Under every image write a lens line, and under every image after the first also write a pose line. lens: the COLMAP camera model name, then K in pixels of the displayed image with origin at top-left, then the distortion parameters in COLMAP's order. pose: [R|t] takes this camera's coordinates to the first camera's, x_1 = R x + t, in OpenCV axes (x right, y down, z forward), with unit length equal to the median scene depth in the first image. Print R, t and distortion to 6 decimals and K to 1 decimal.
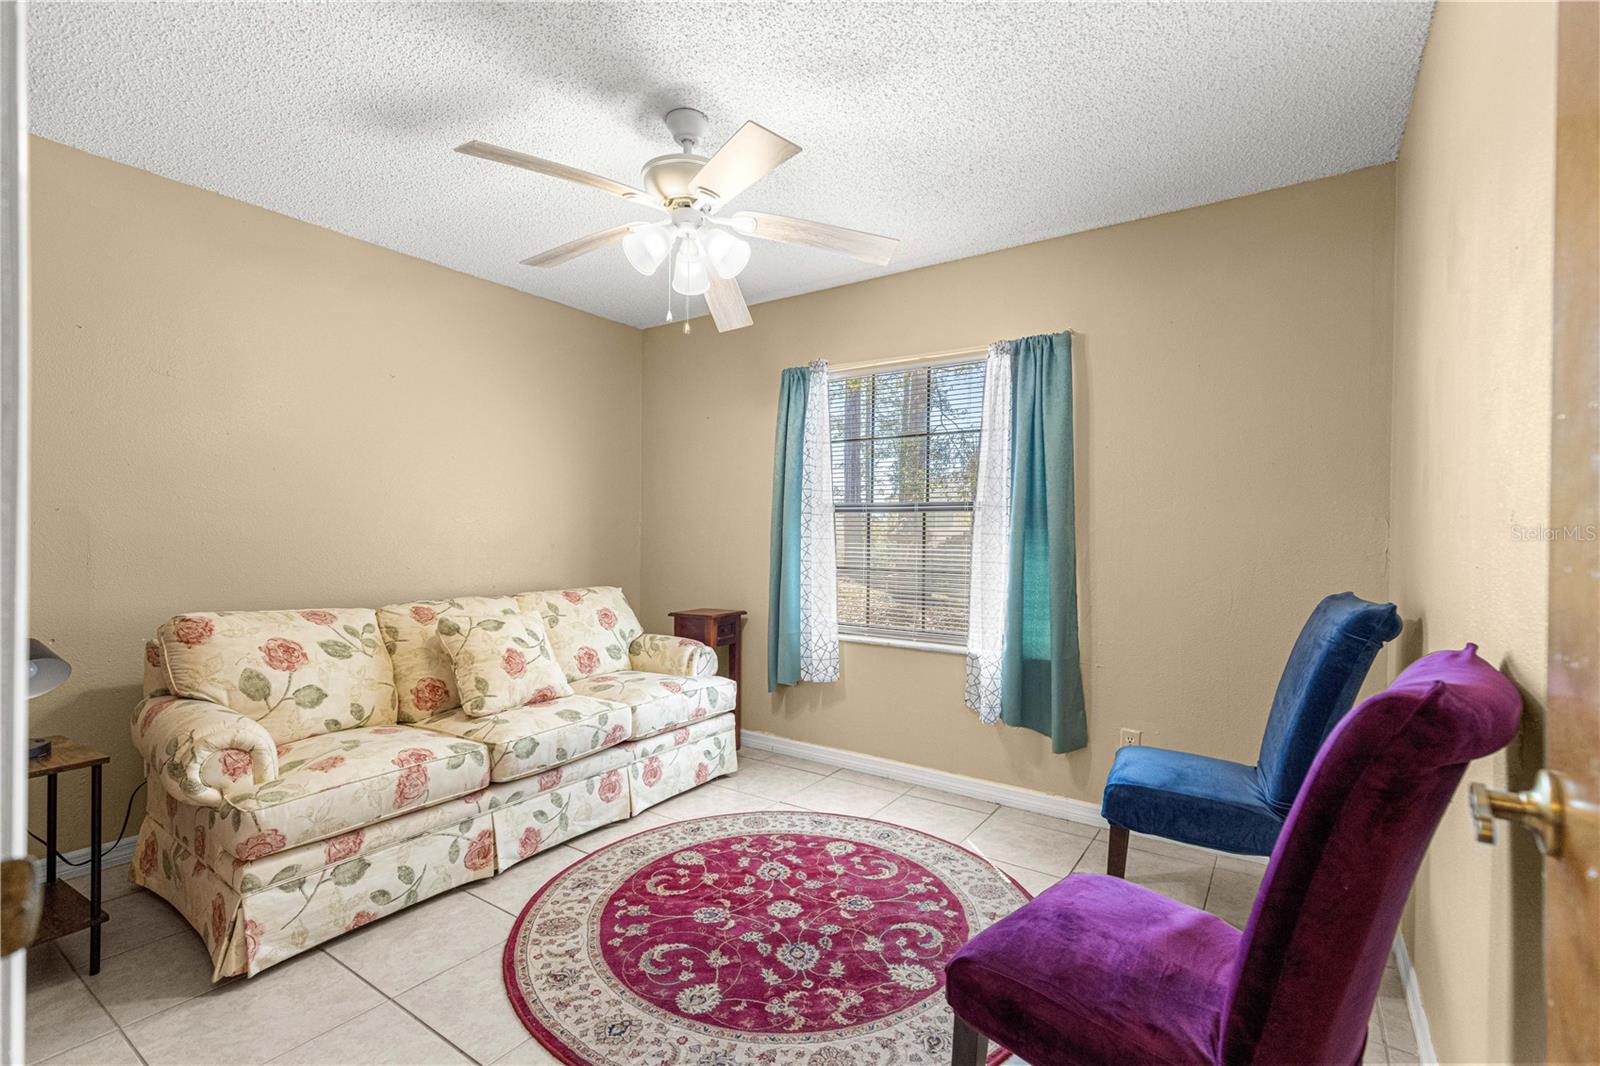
lens RADIAL K [[721.4, 0, 806.5], [0, 721.4, 525.1], [0, 0, 1]] dist [0.011600, -0.000457]
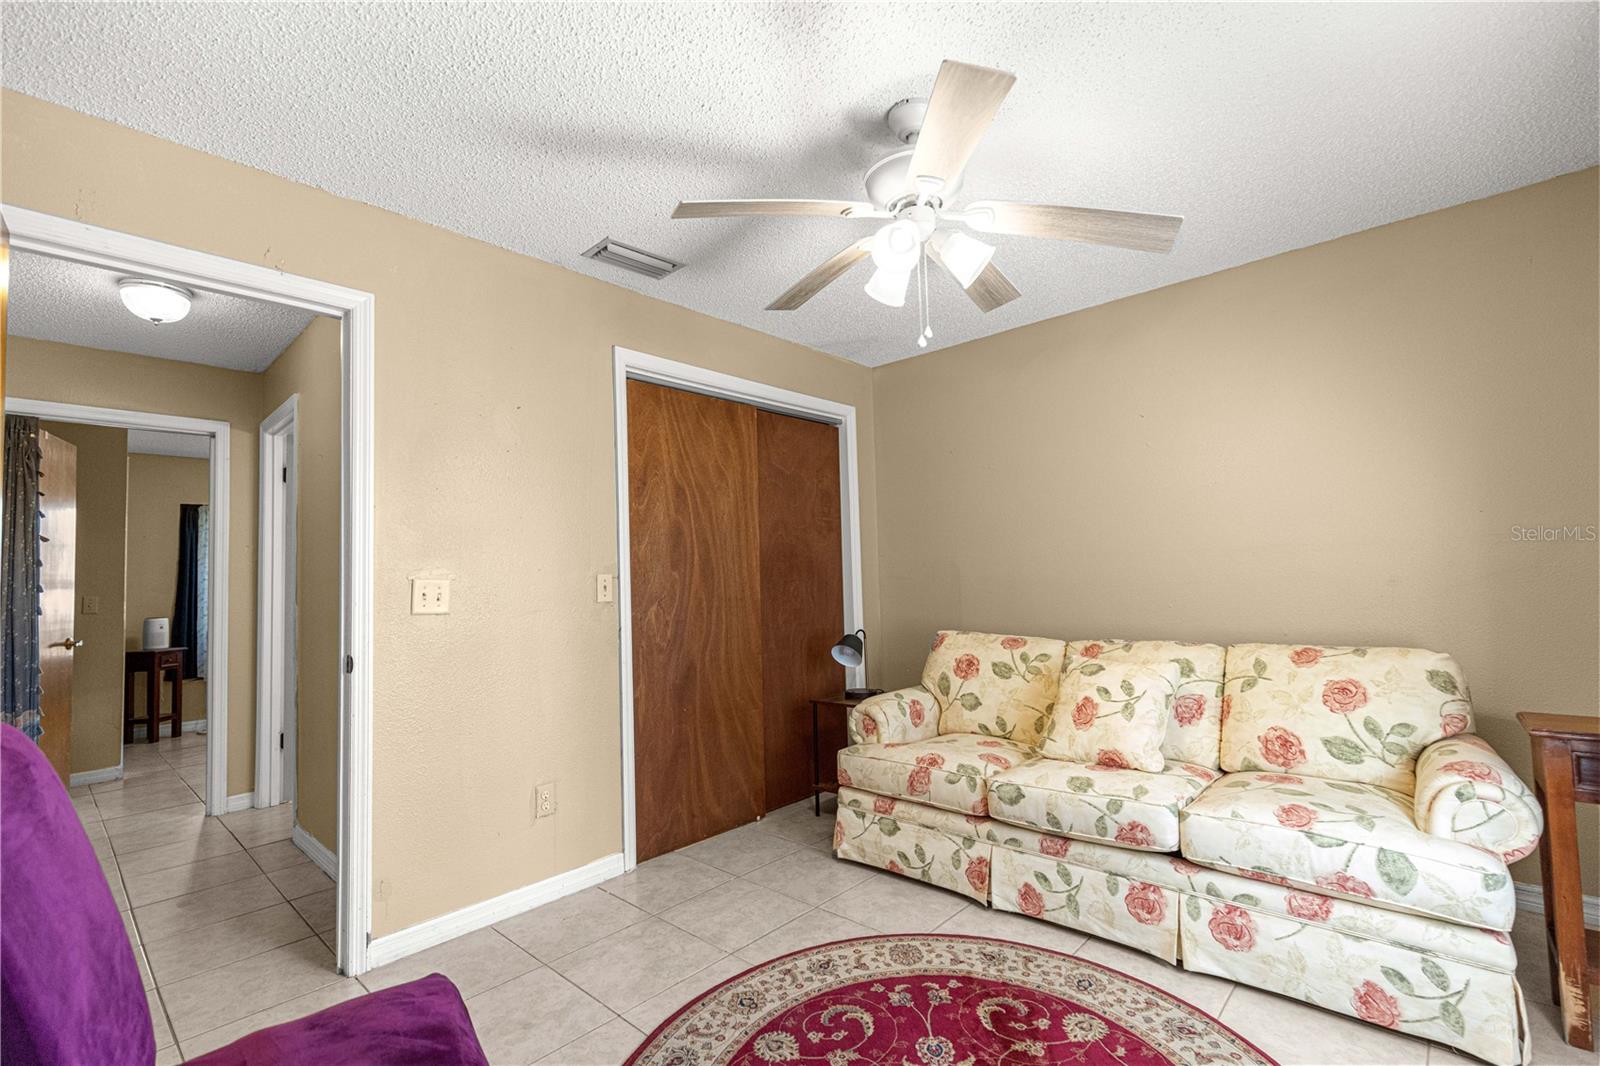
lens RADIAL K [[721.4, 0, 806.5], [0, 721.4, 525.1], [0, 0, 1]] dist [0.011600, -0.000457]
pose [[-0.147535, -0.074490, -0.986248, 0.662513], [0.041232, 0.995830, -0.081382, 0.013531], [0.988197, -0.052672, -0.143848, 0.910549]]
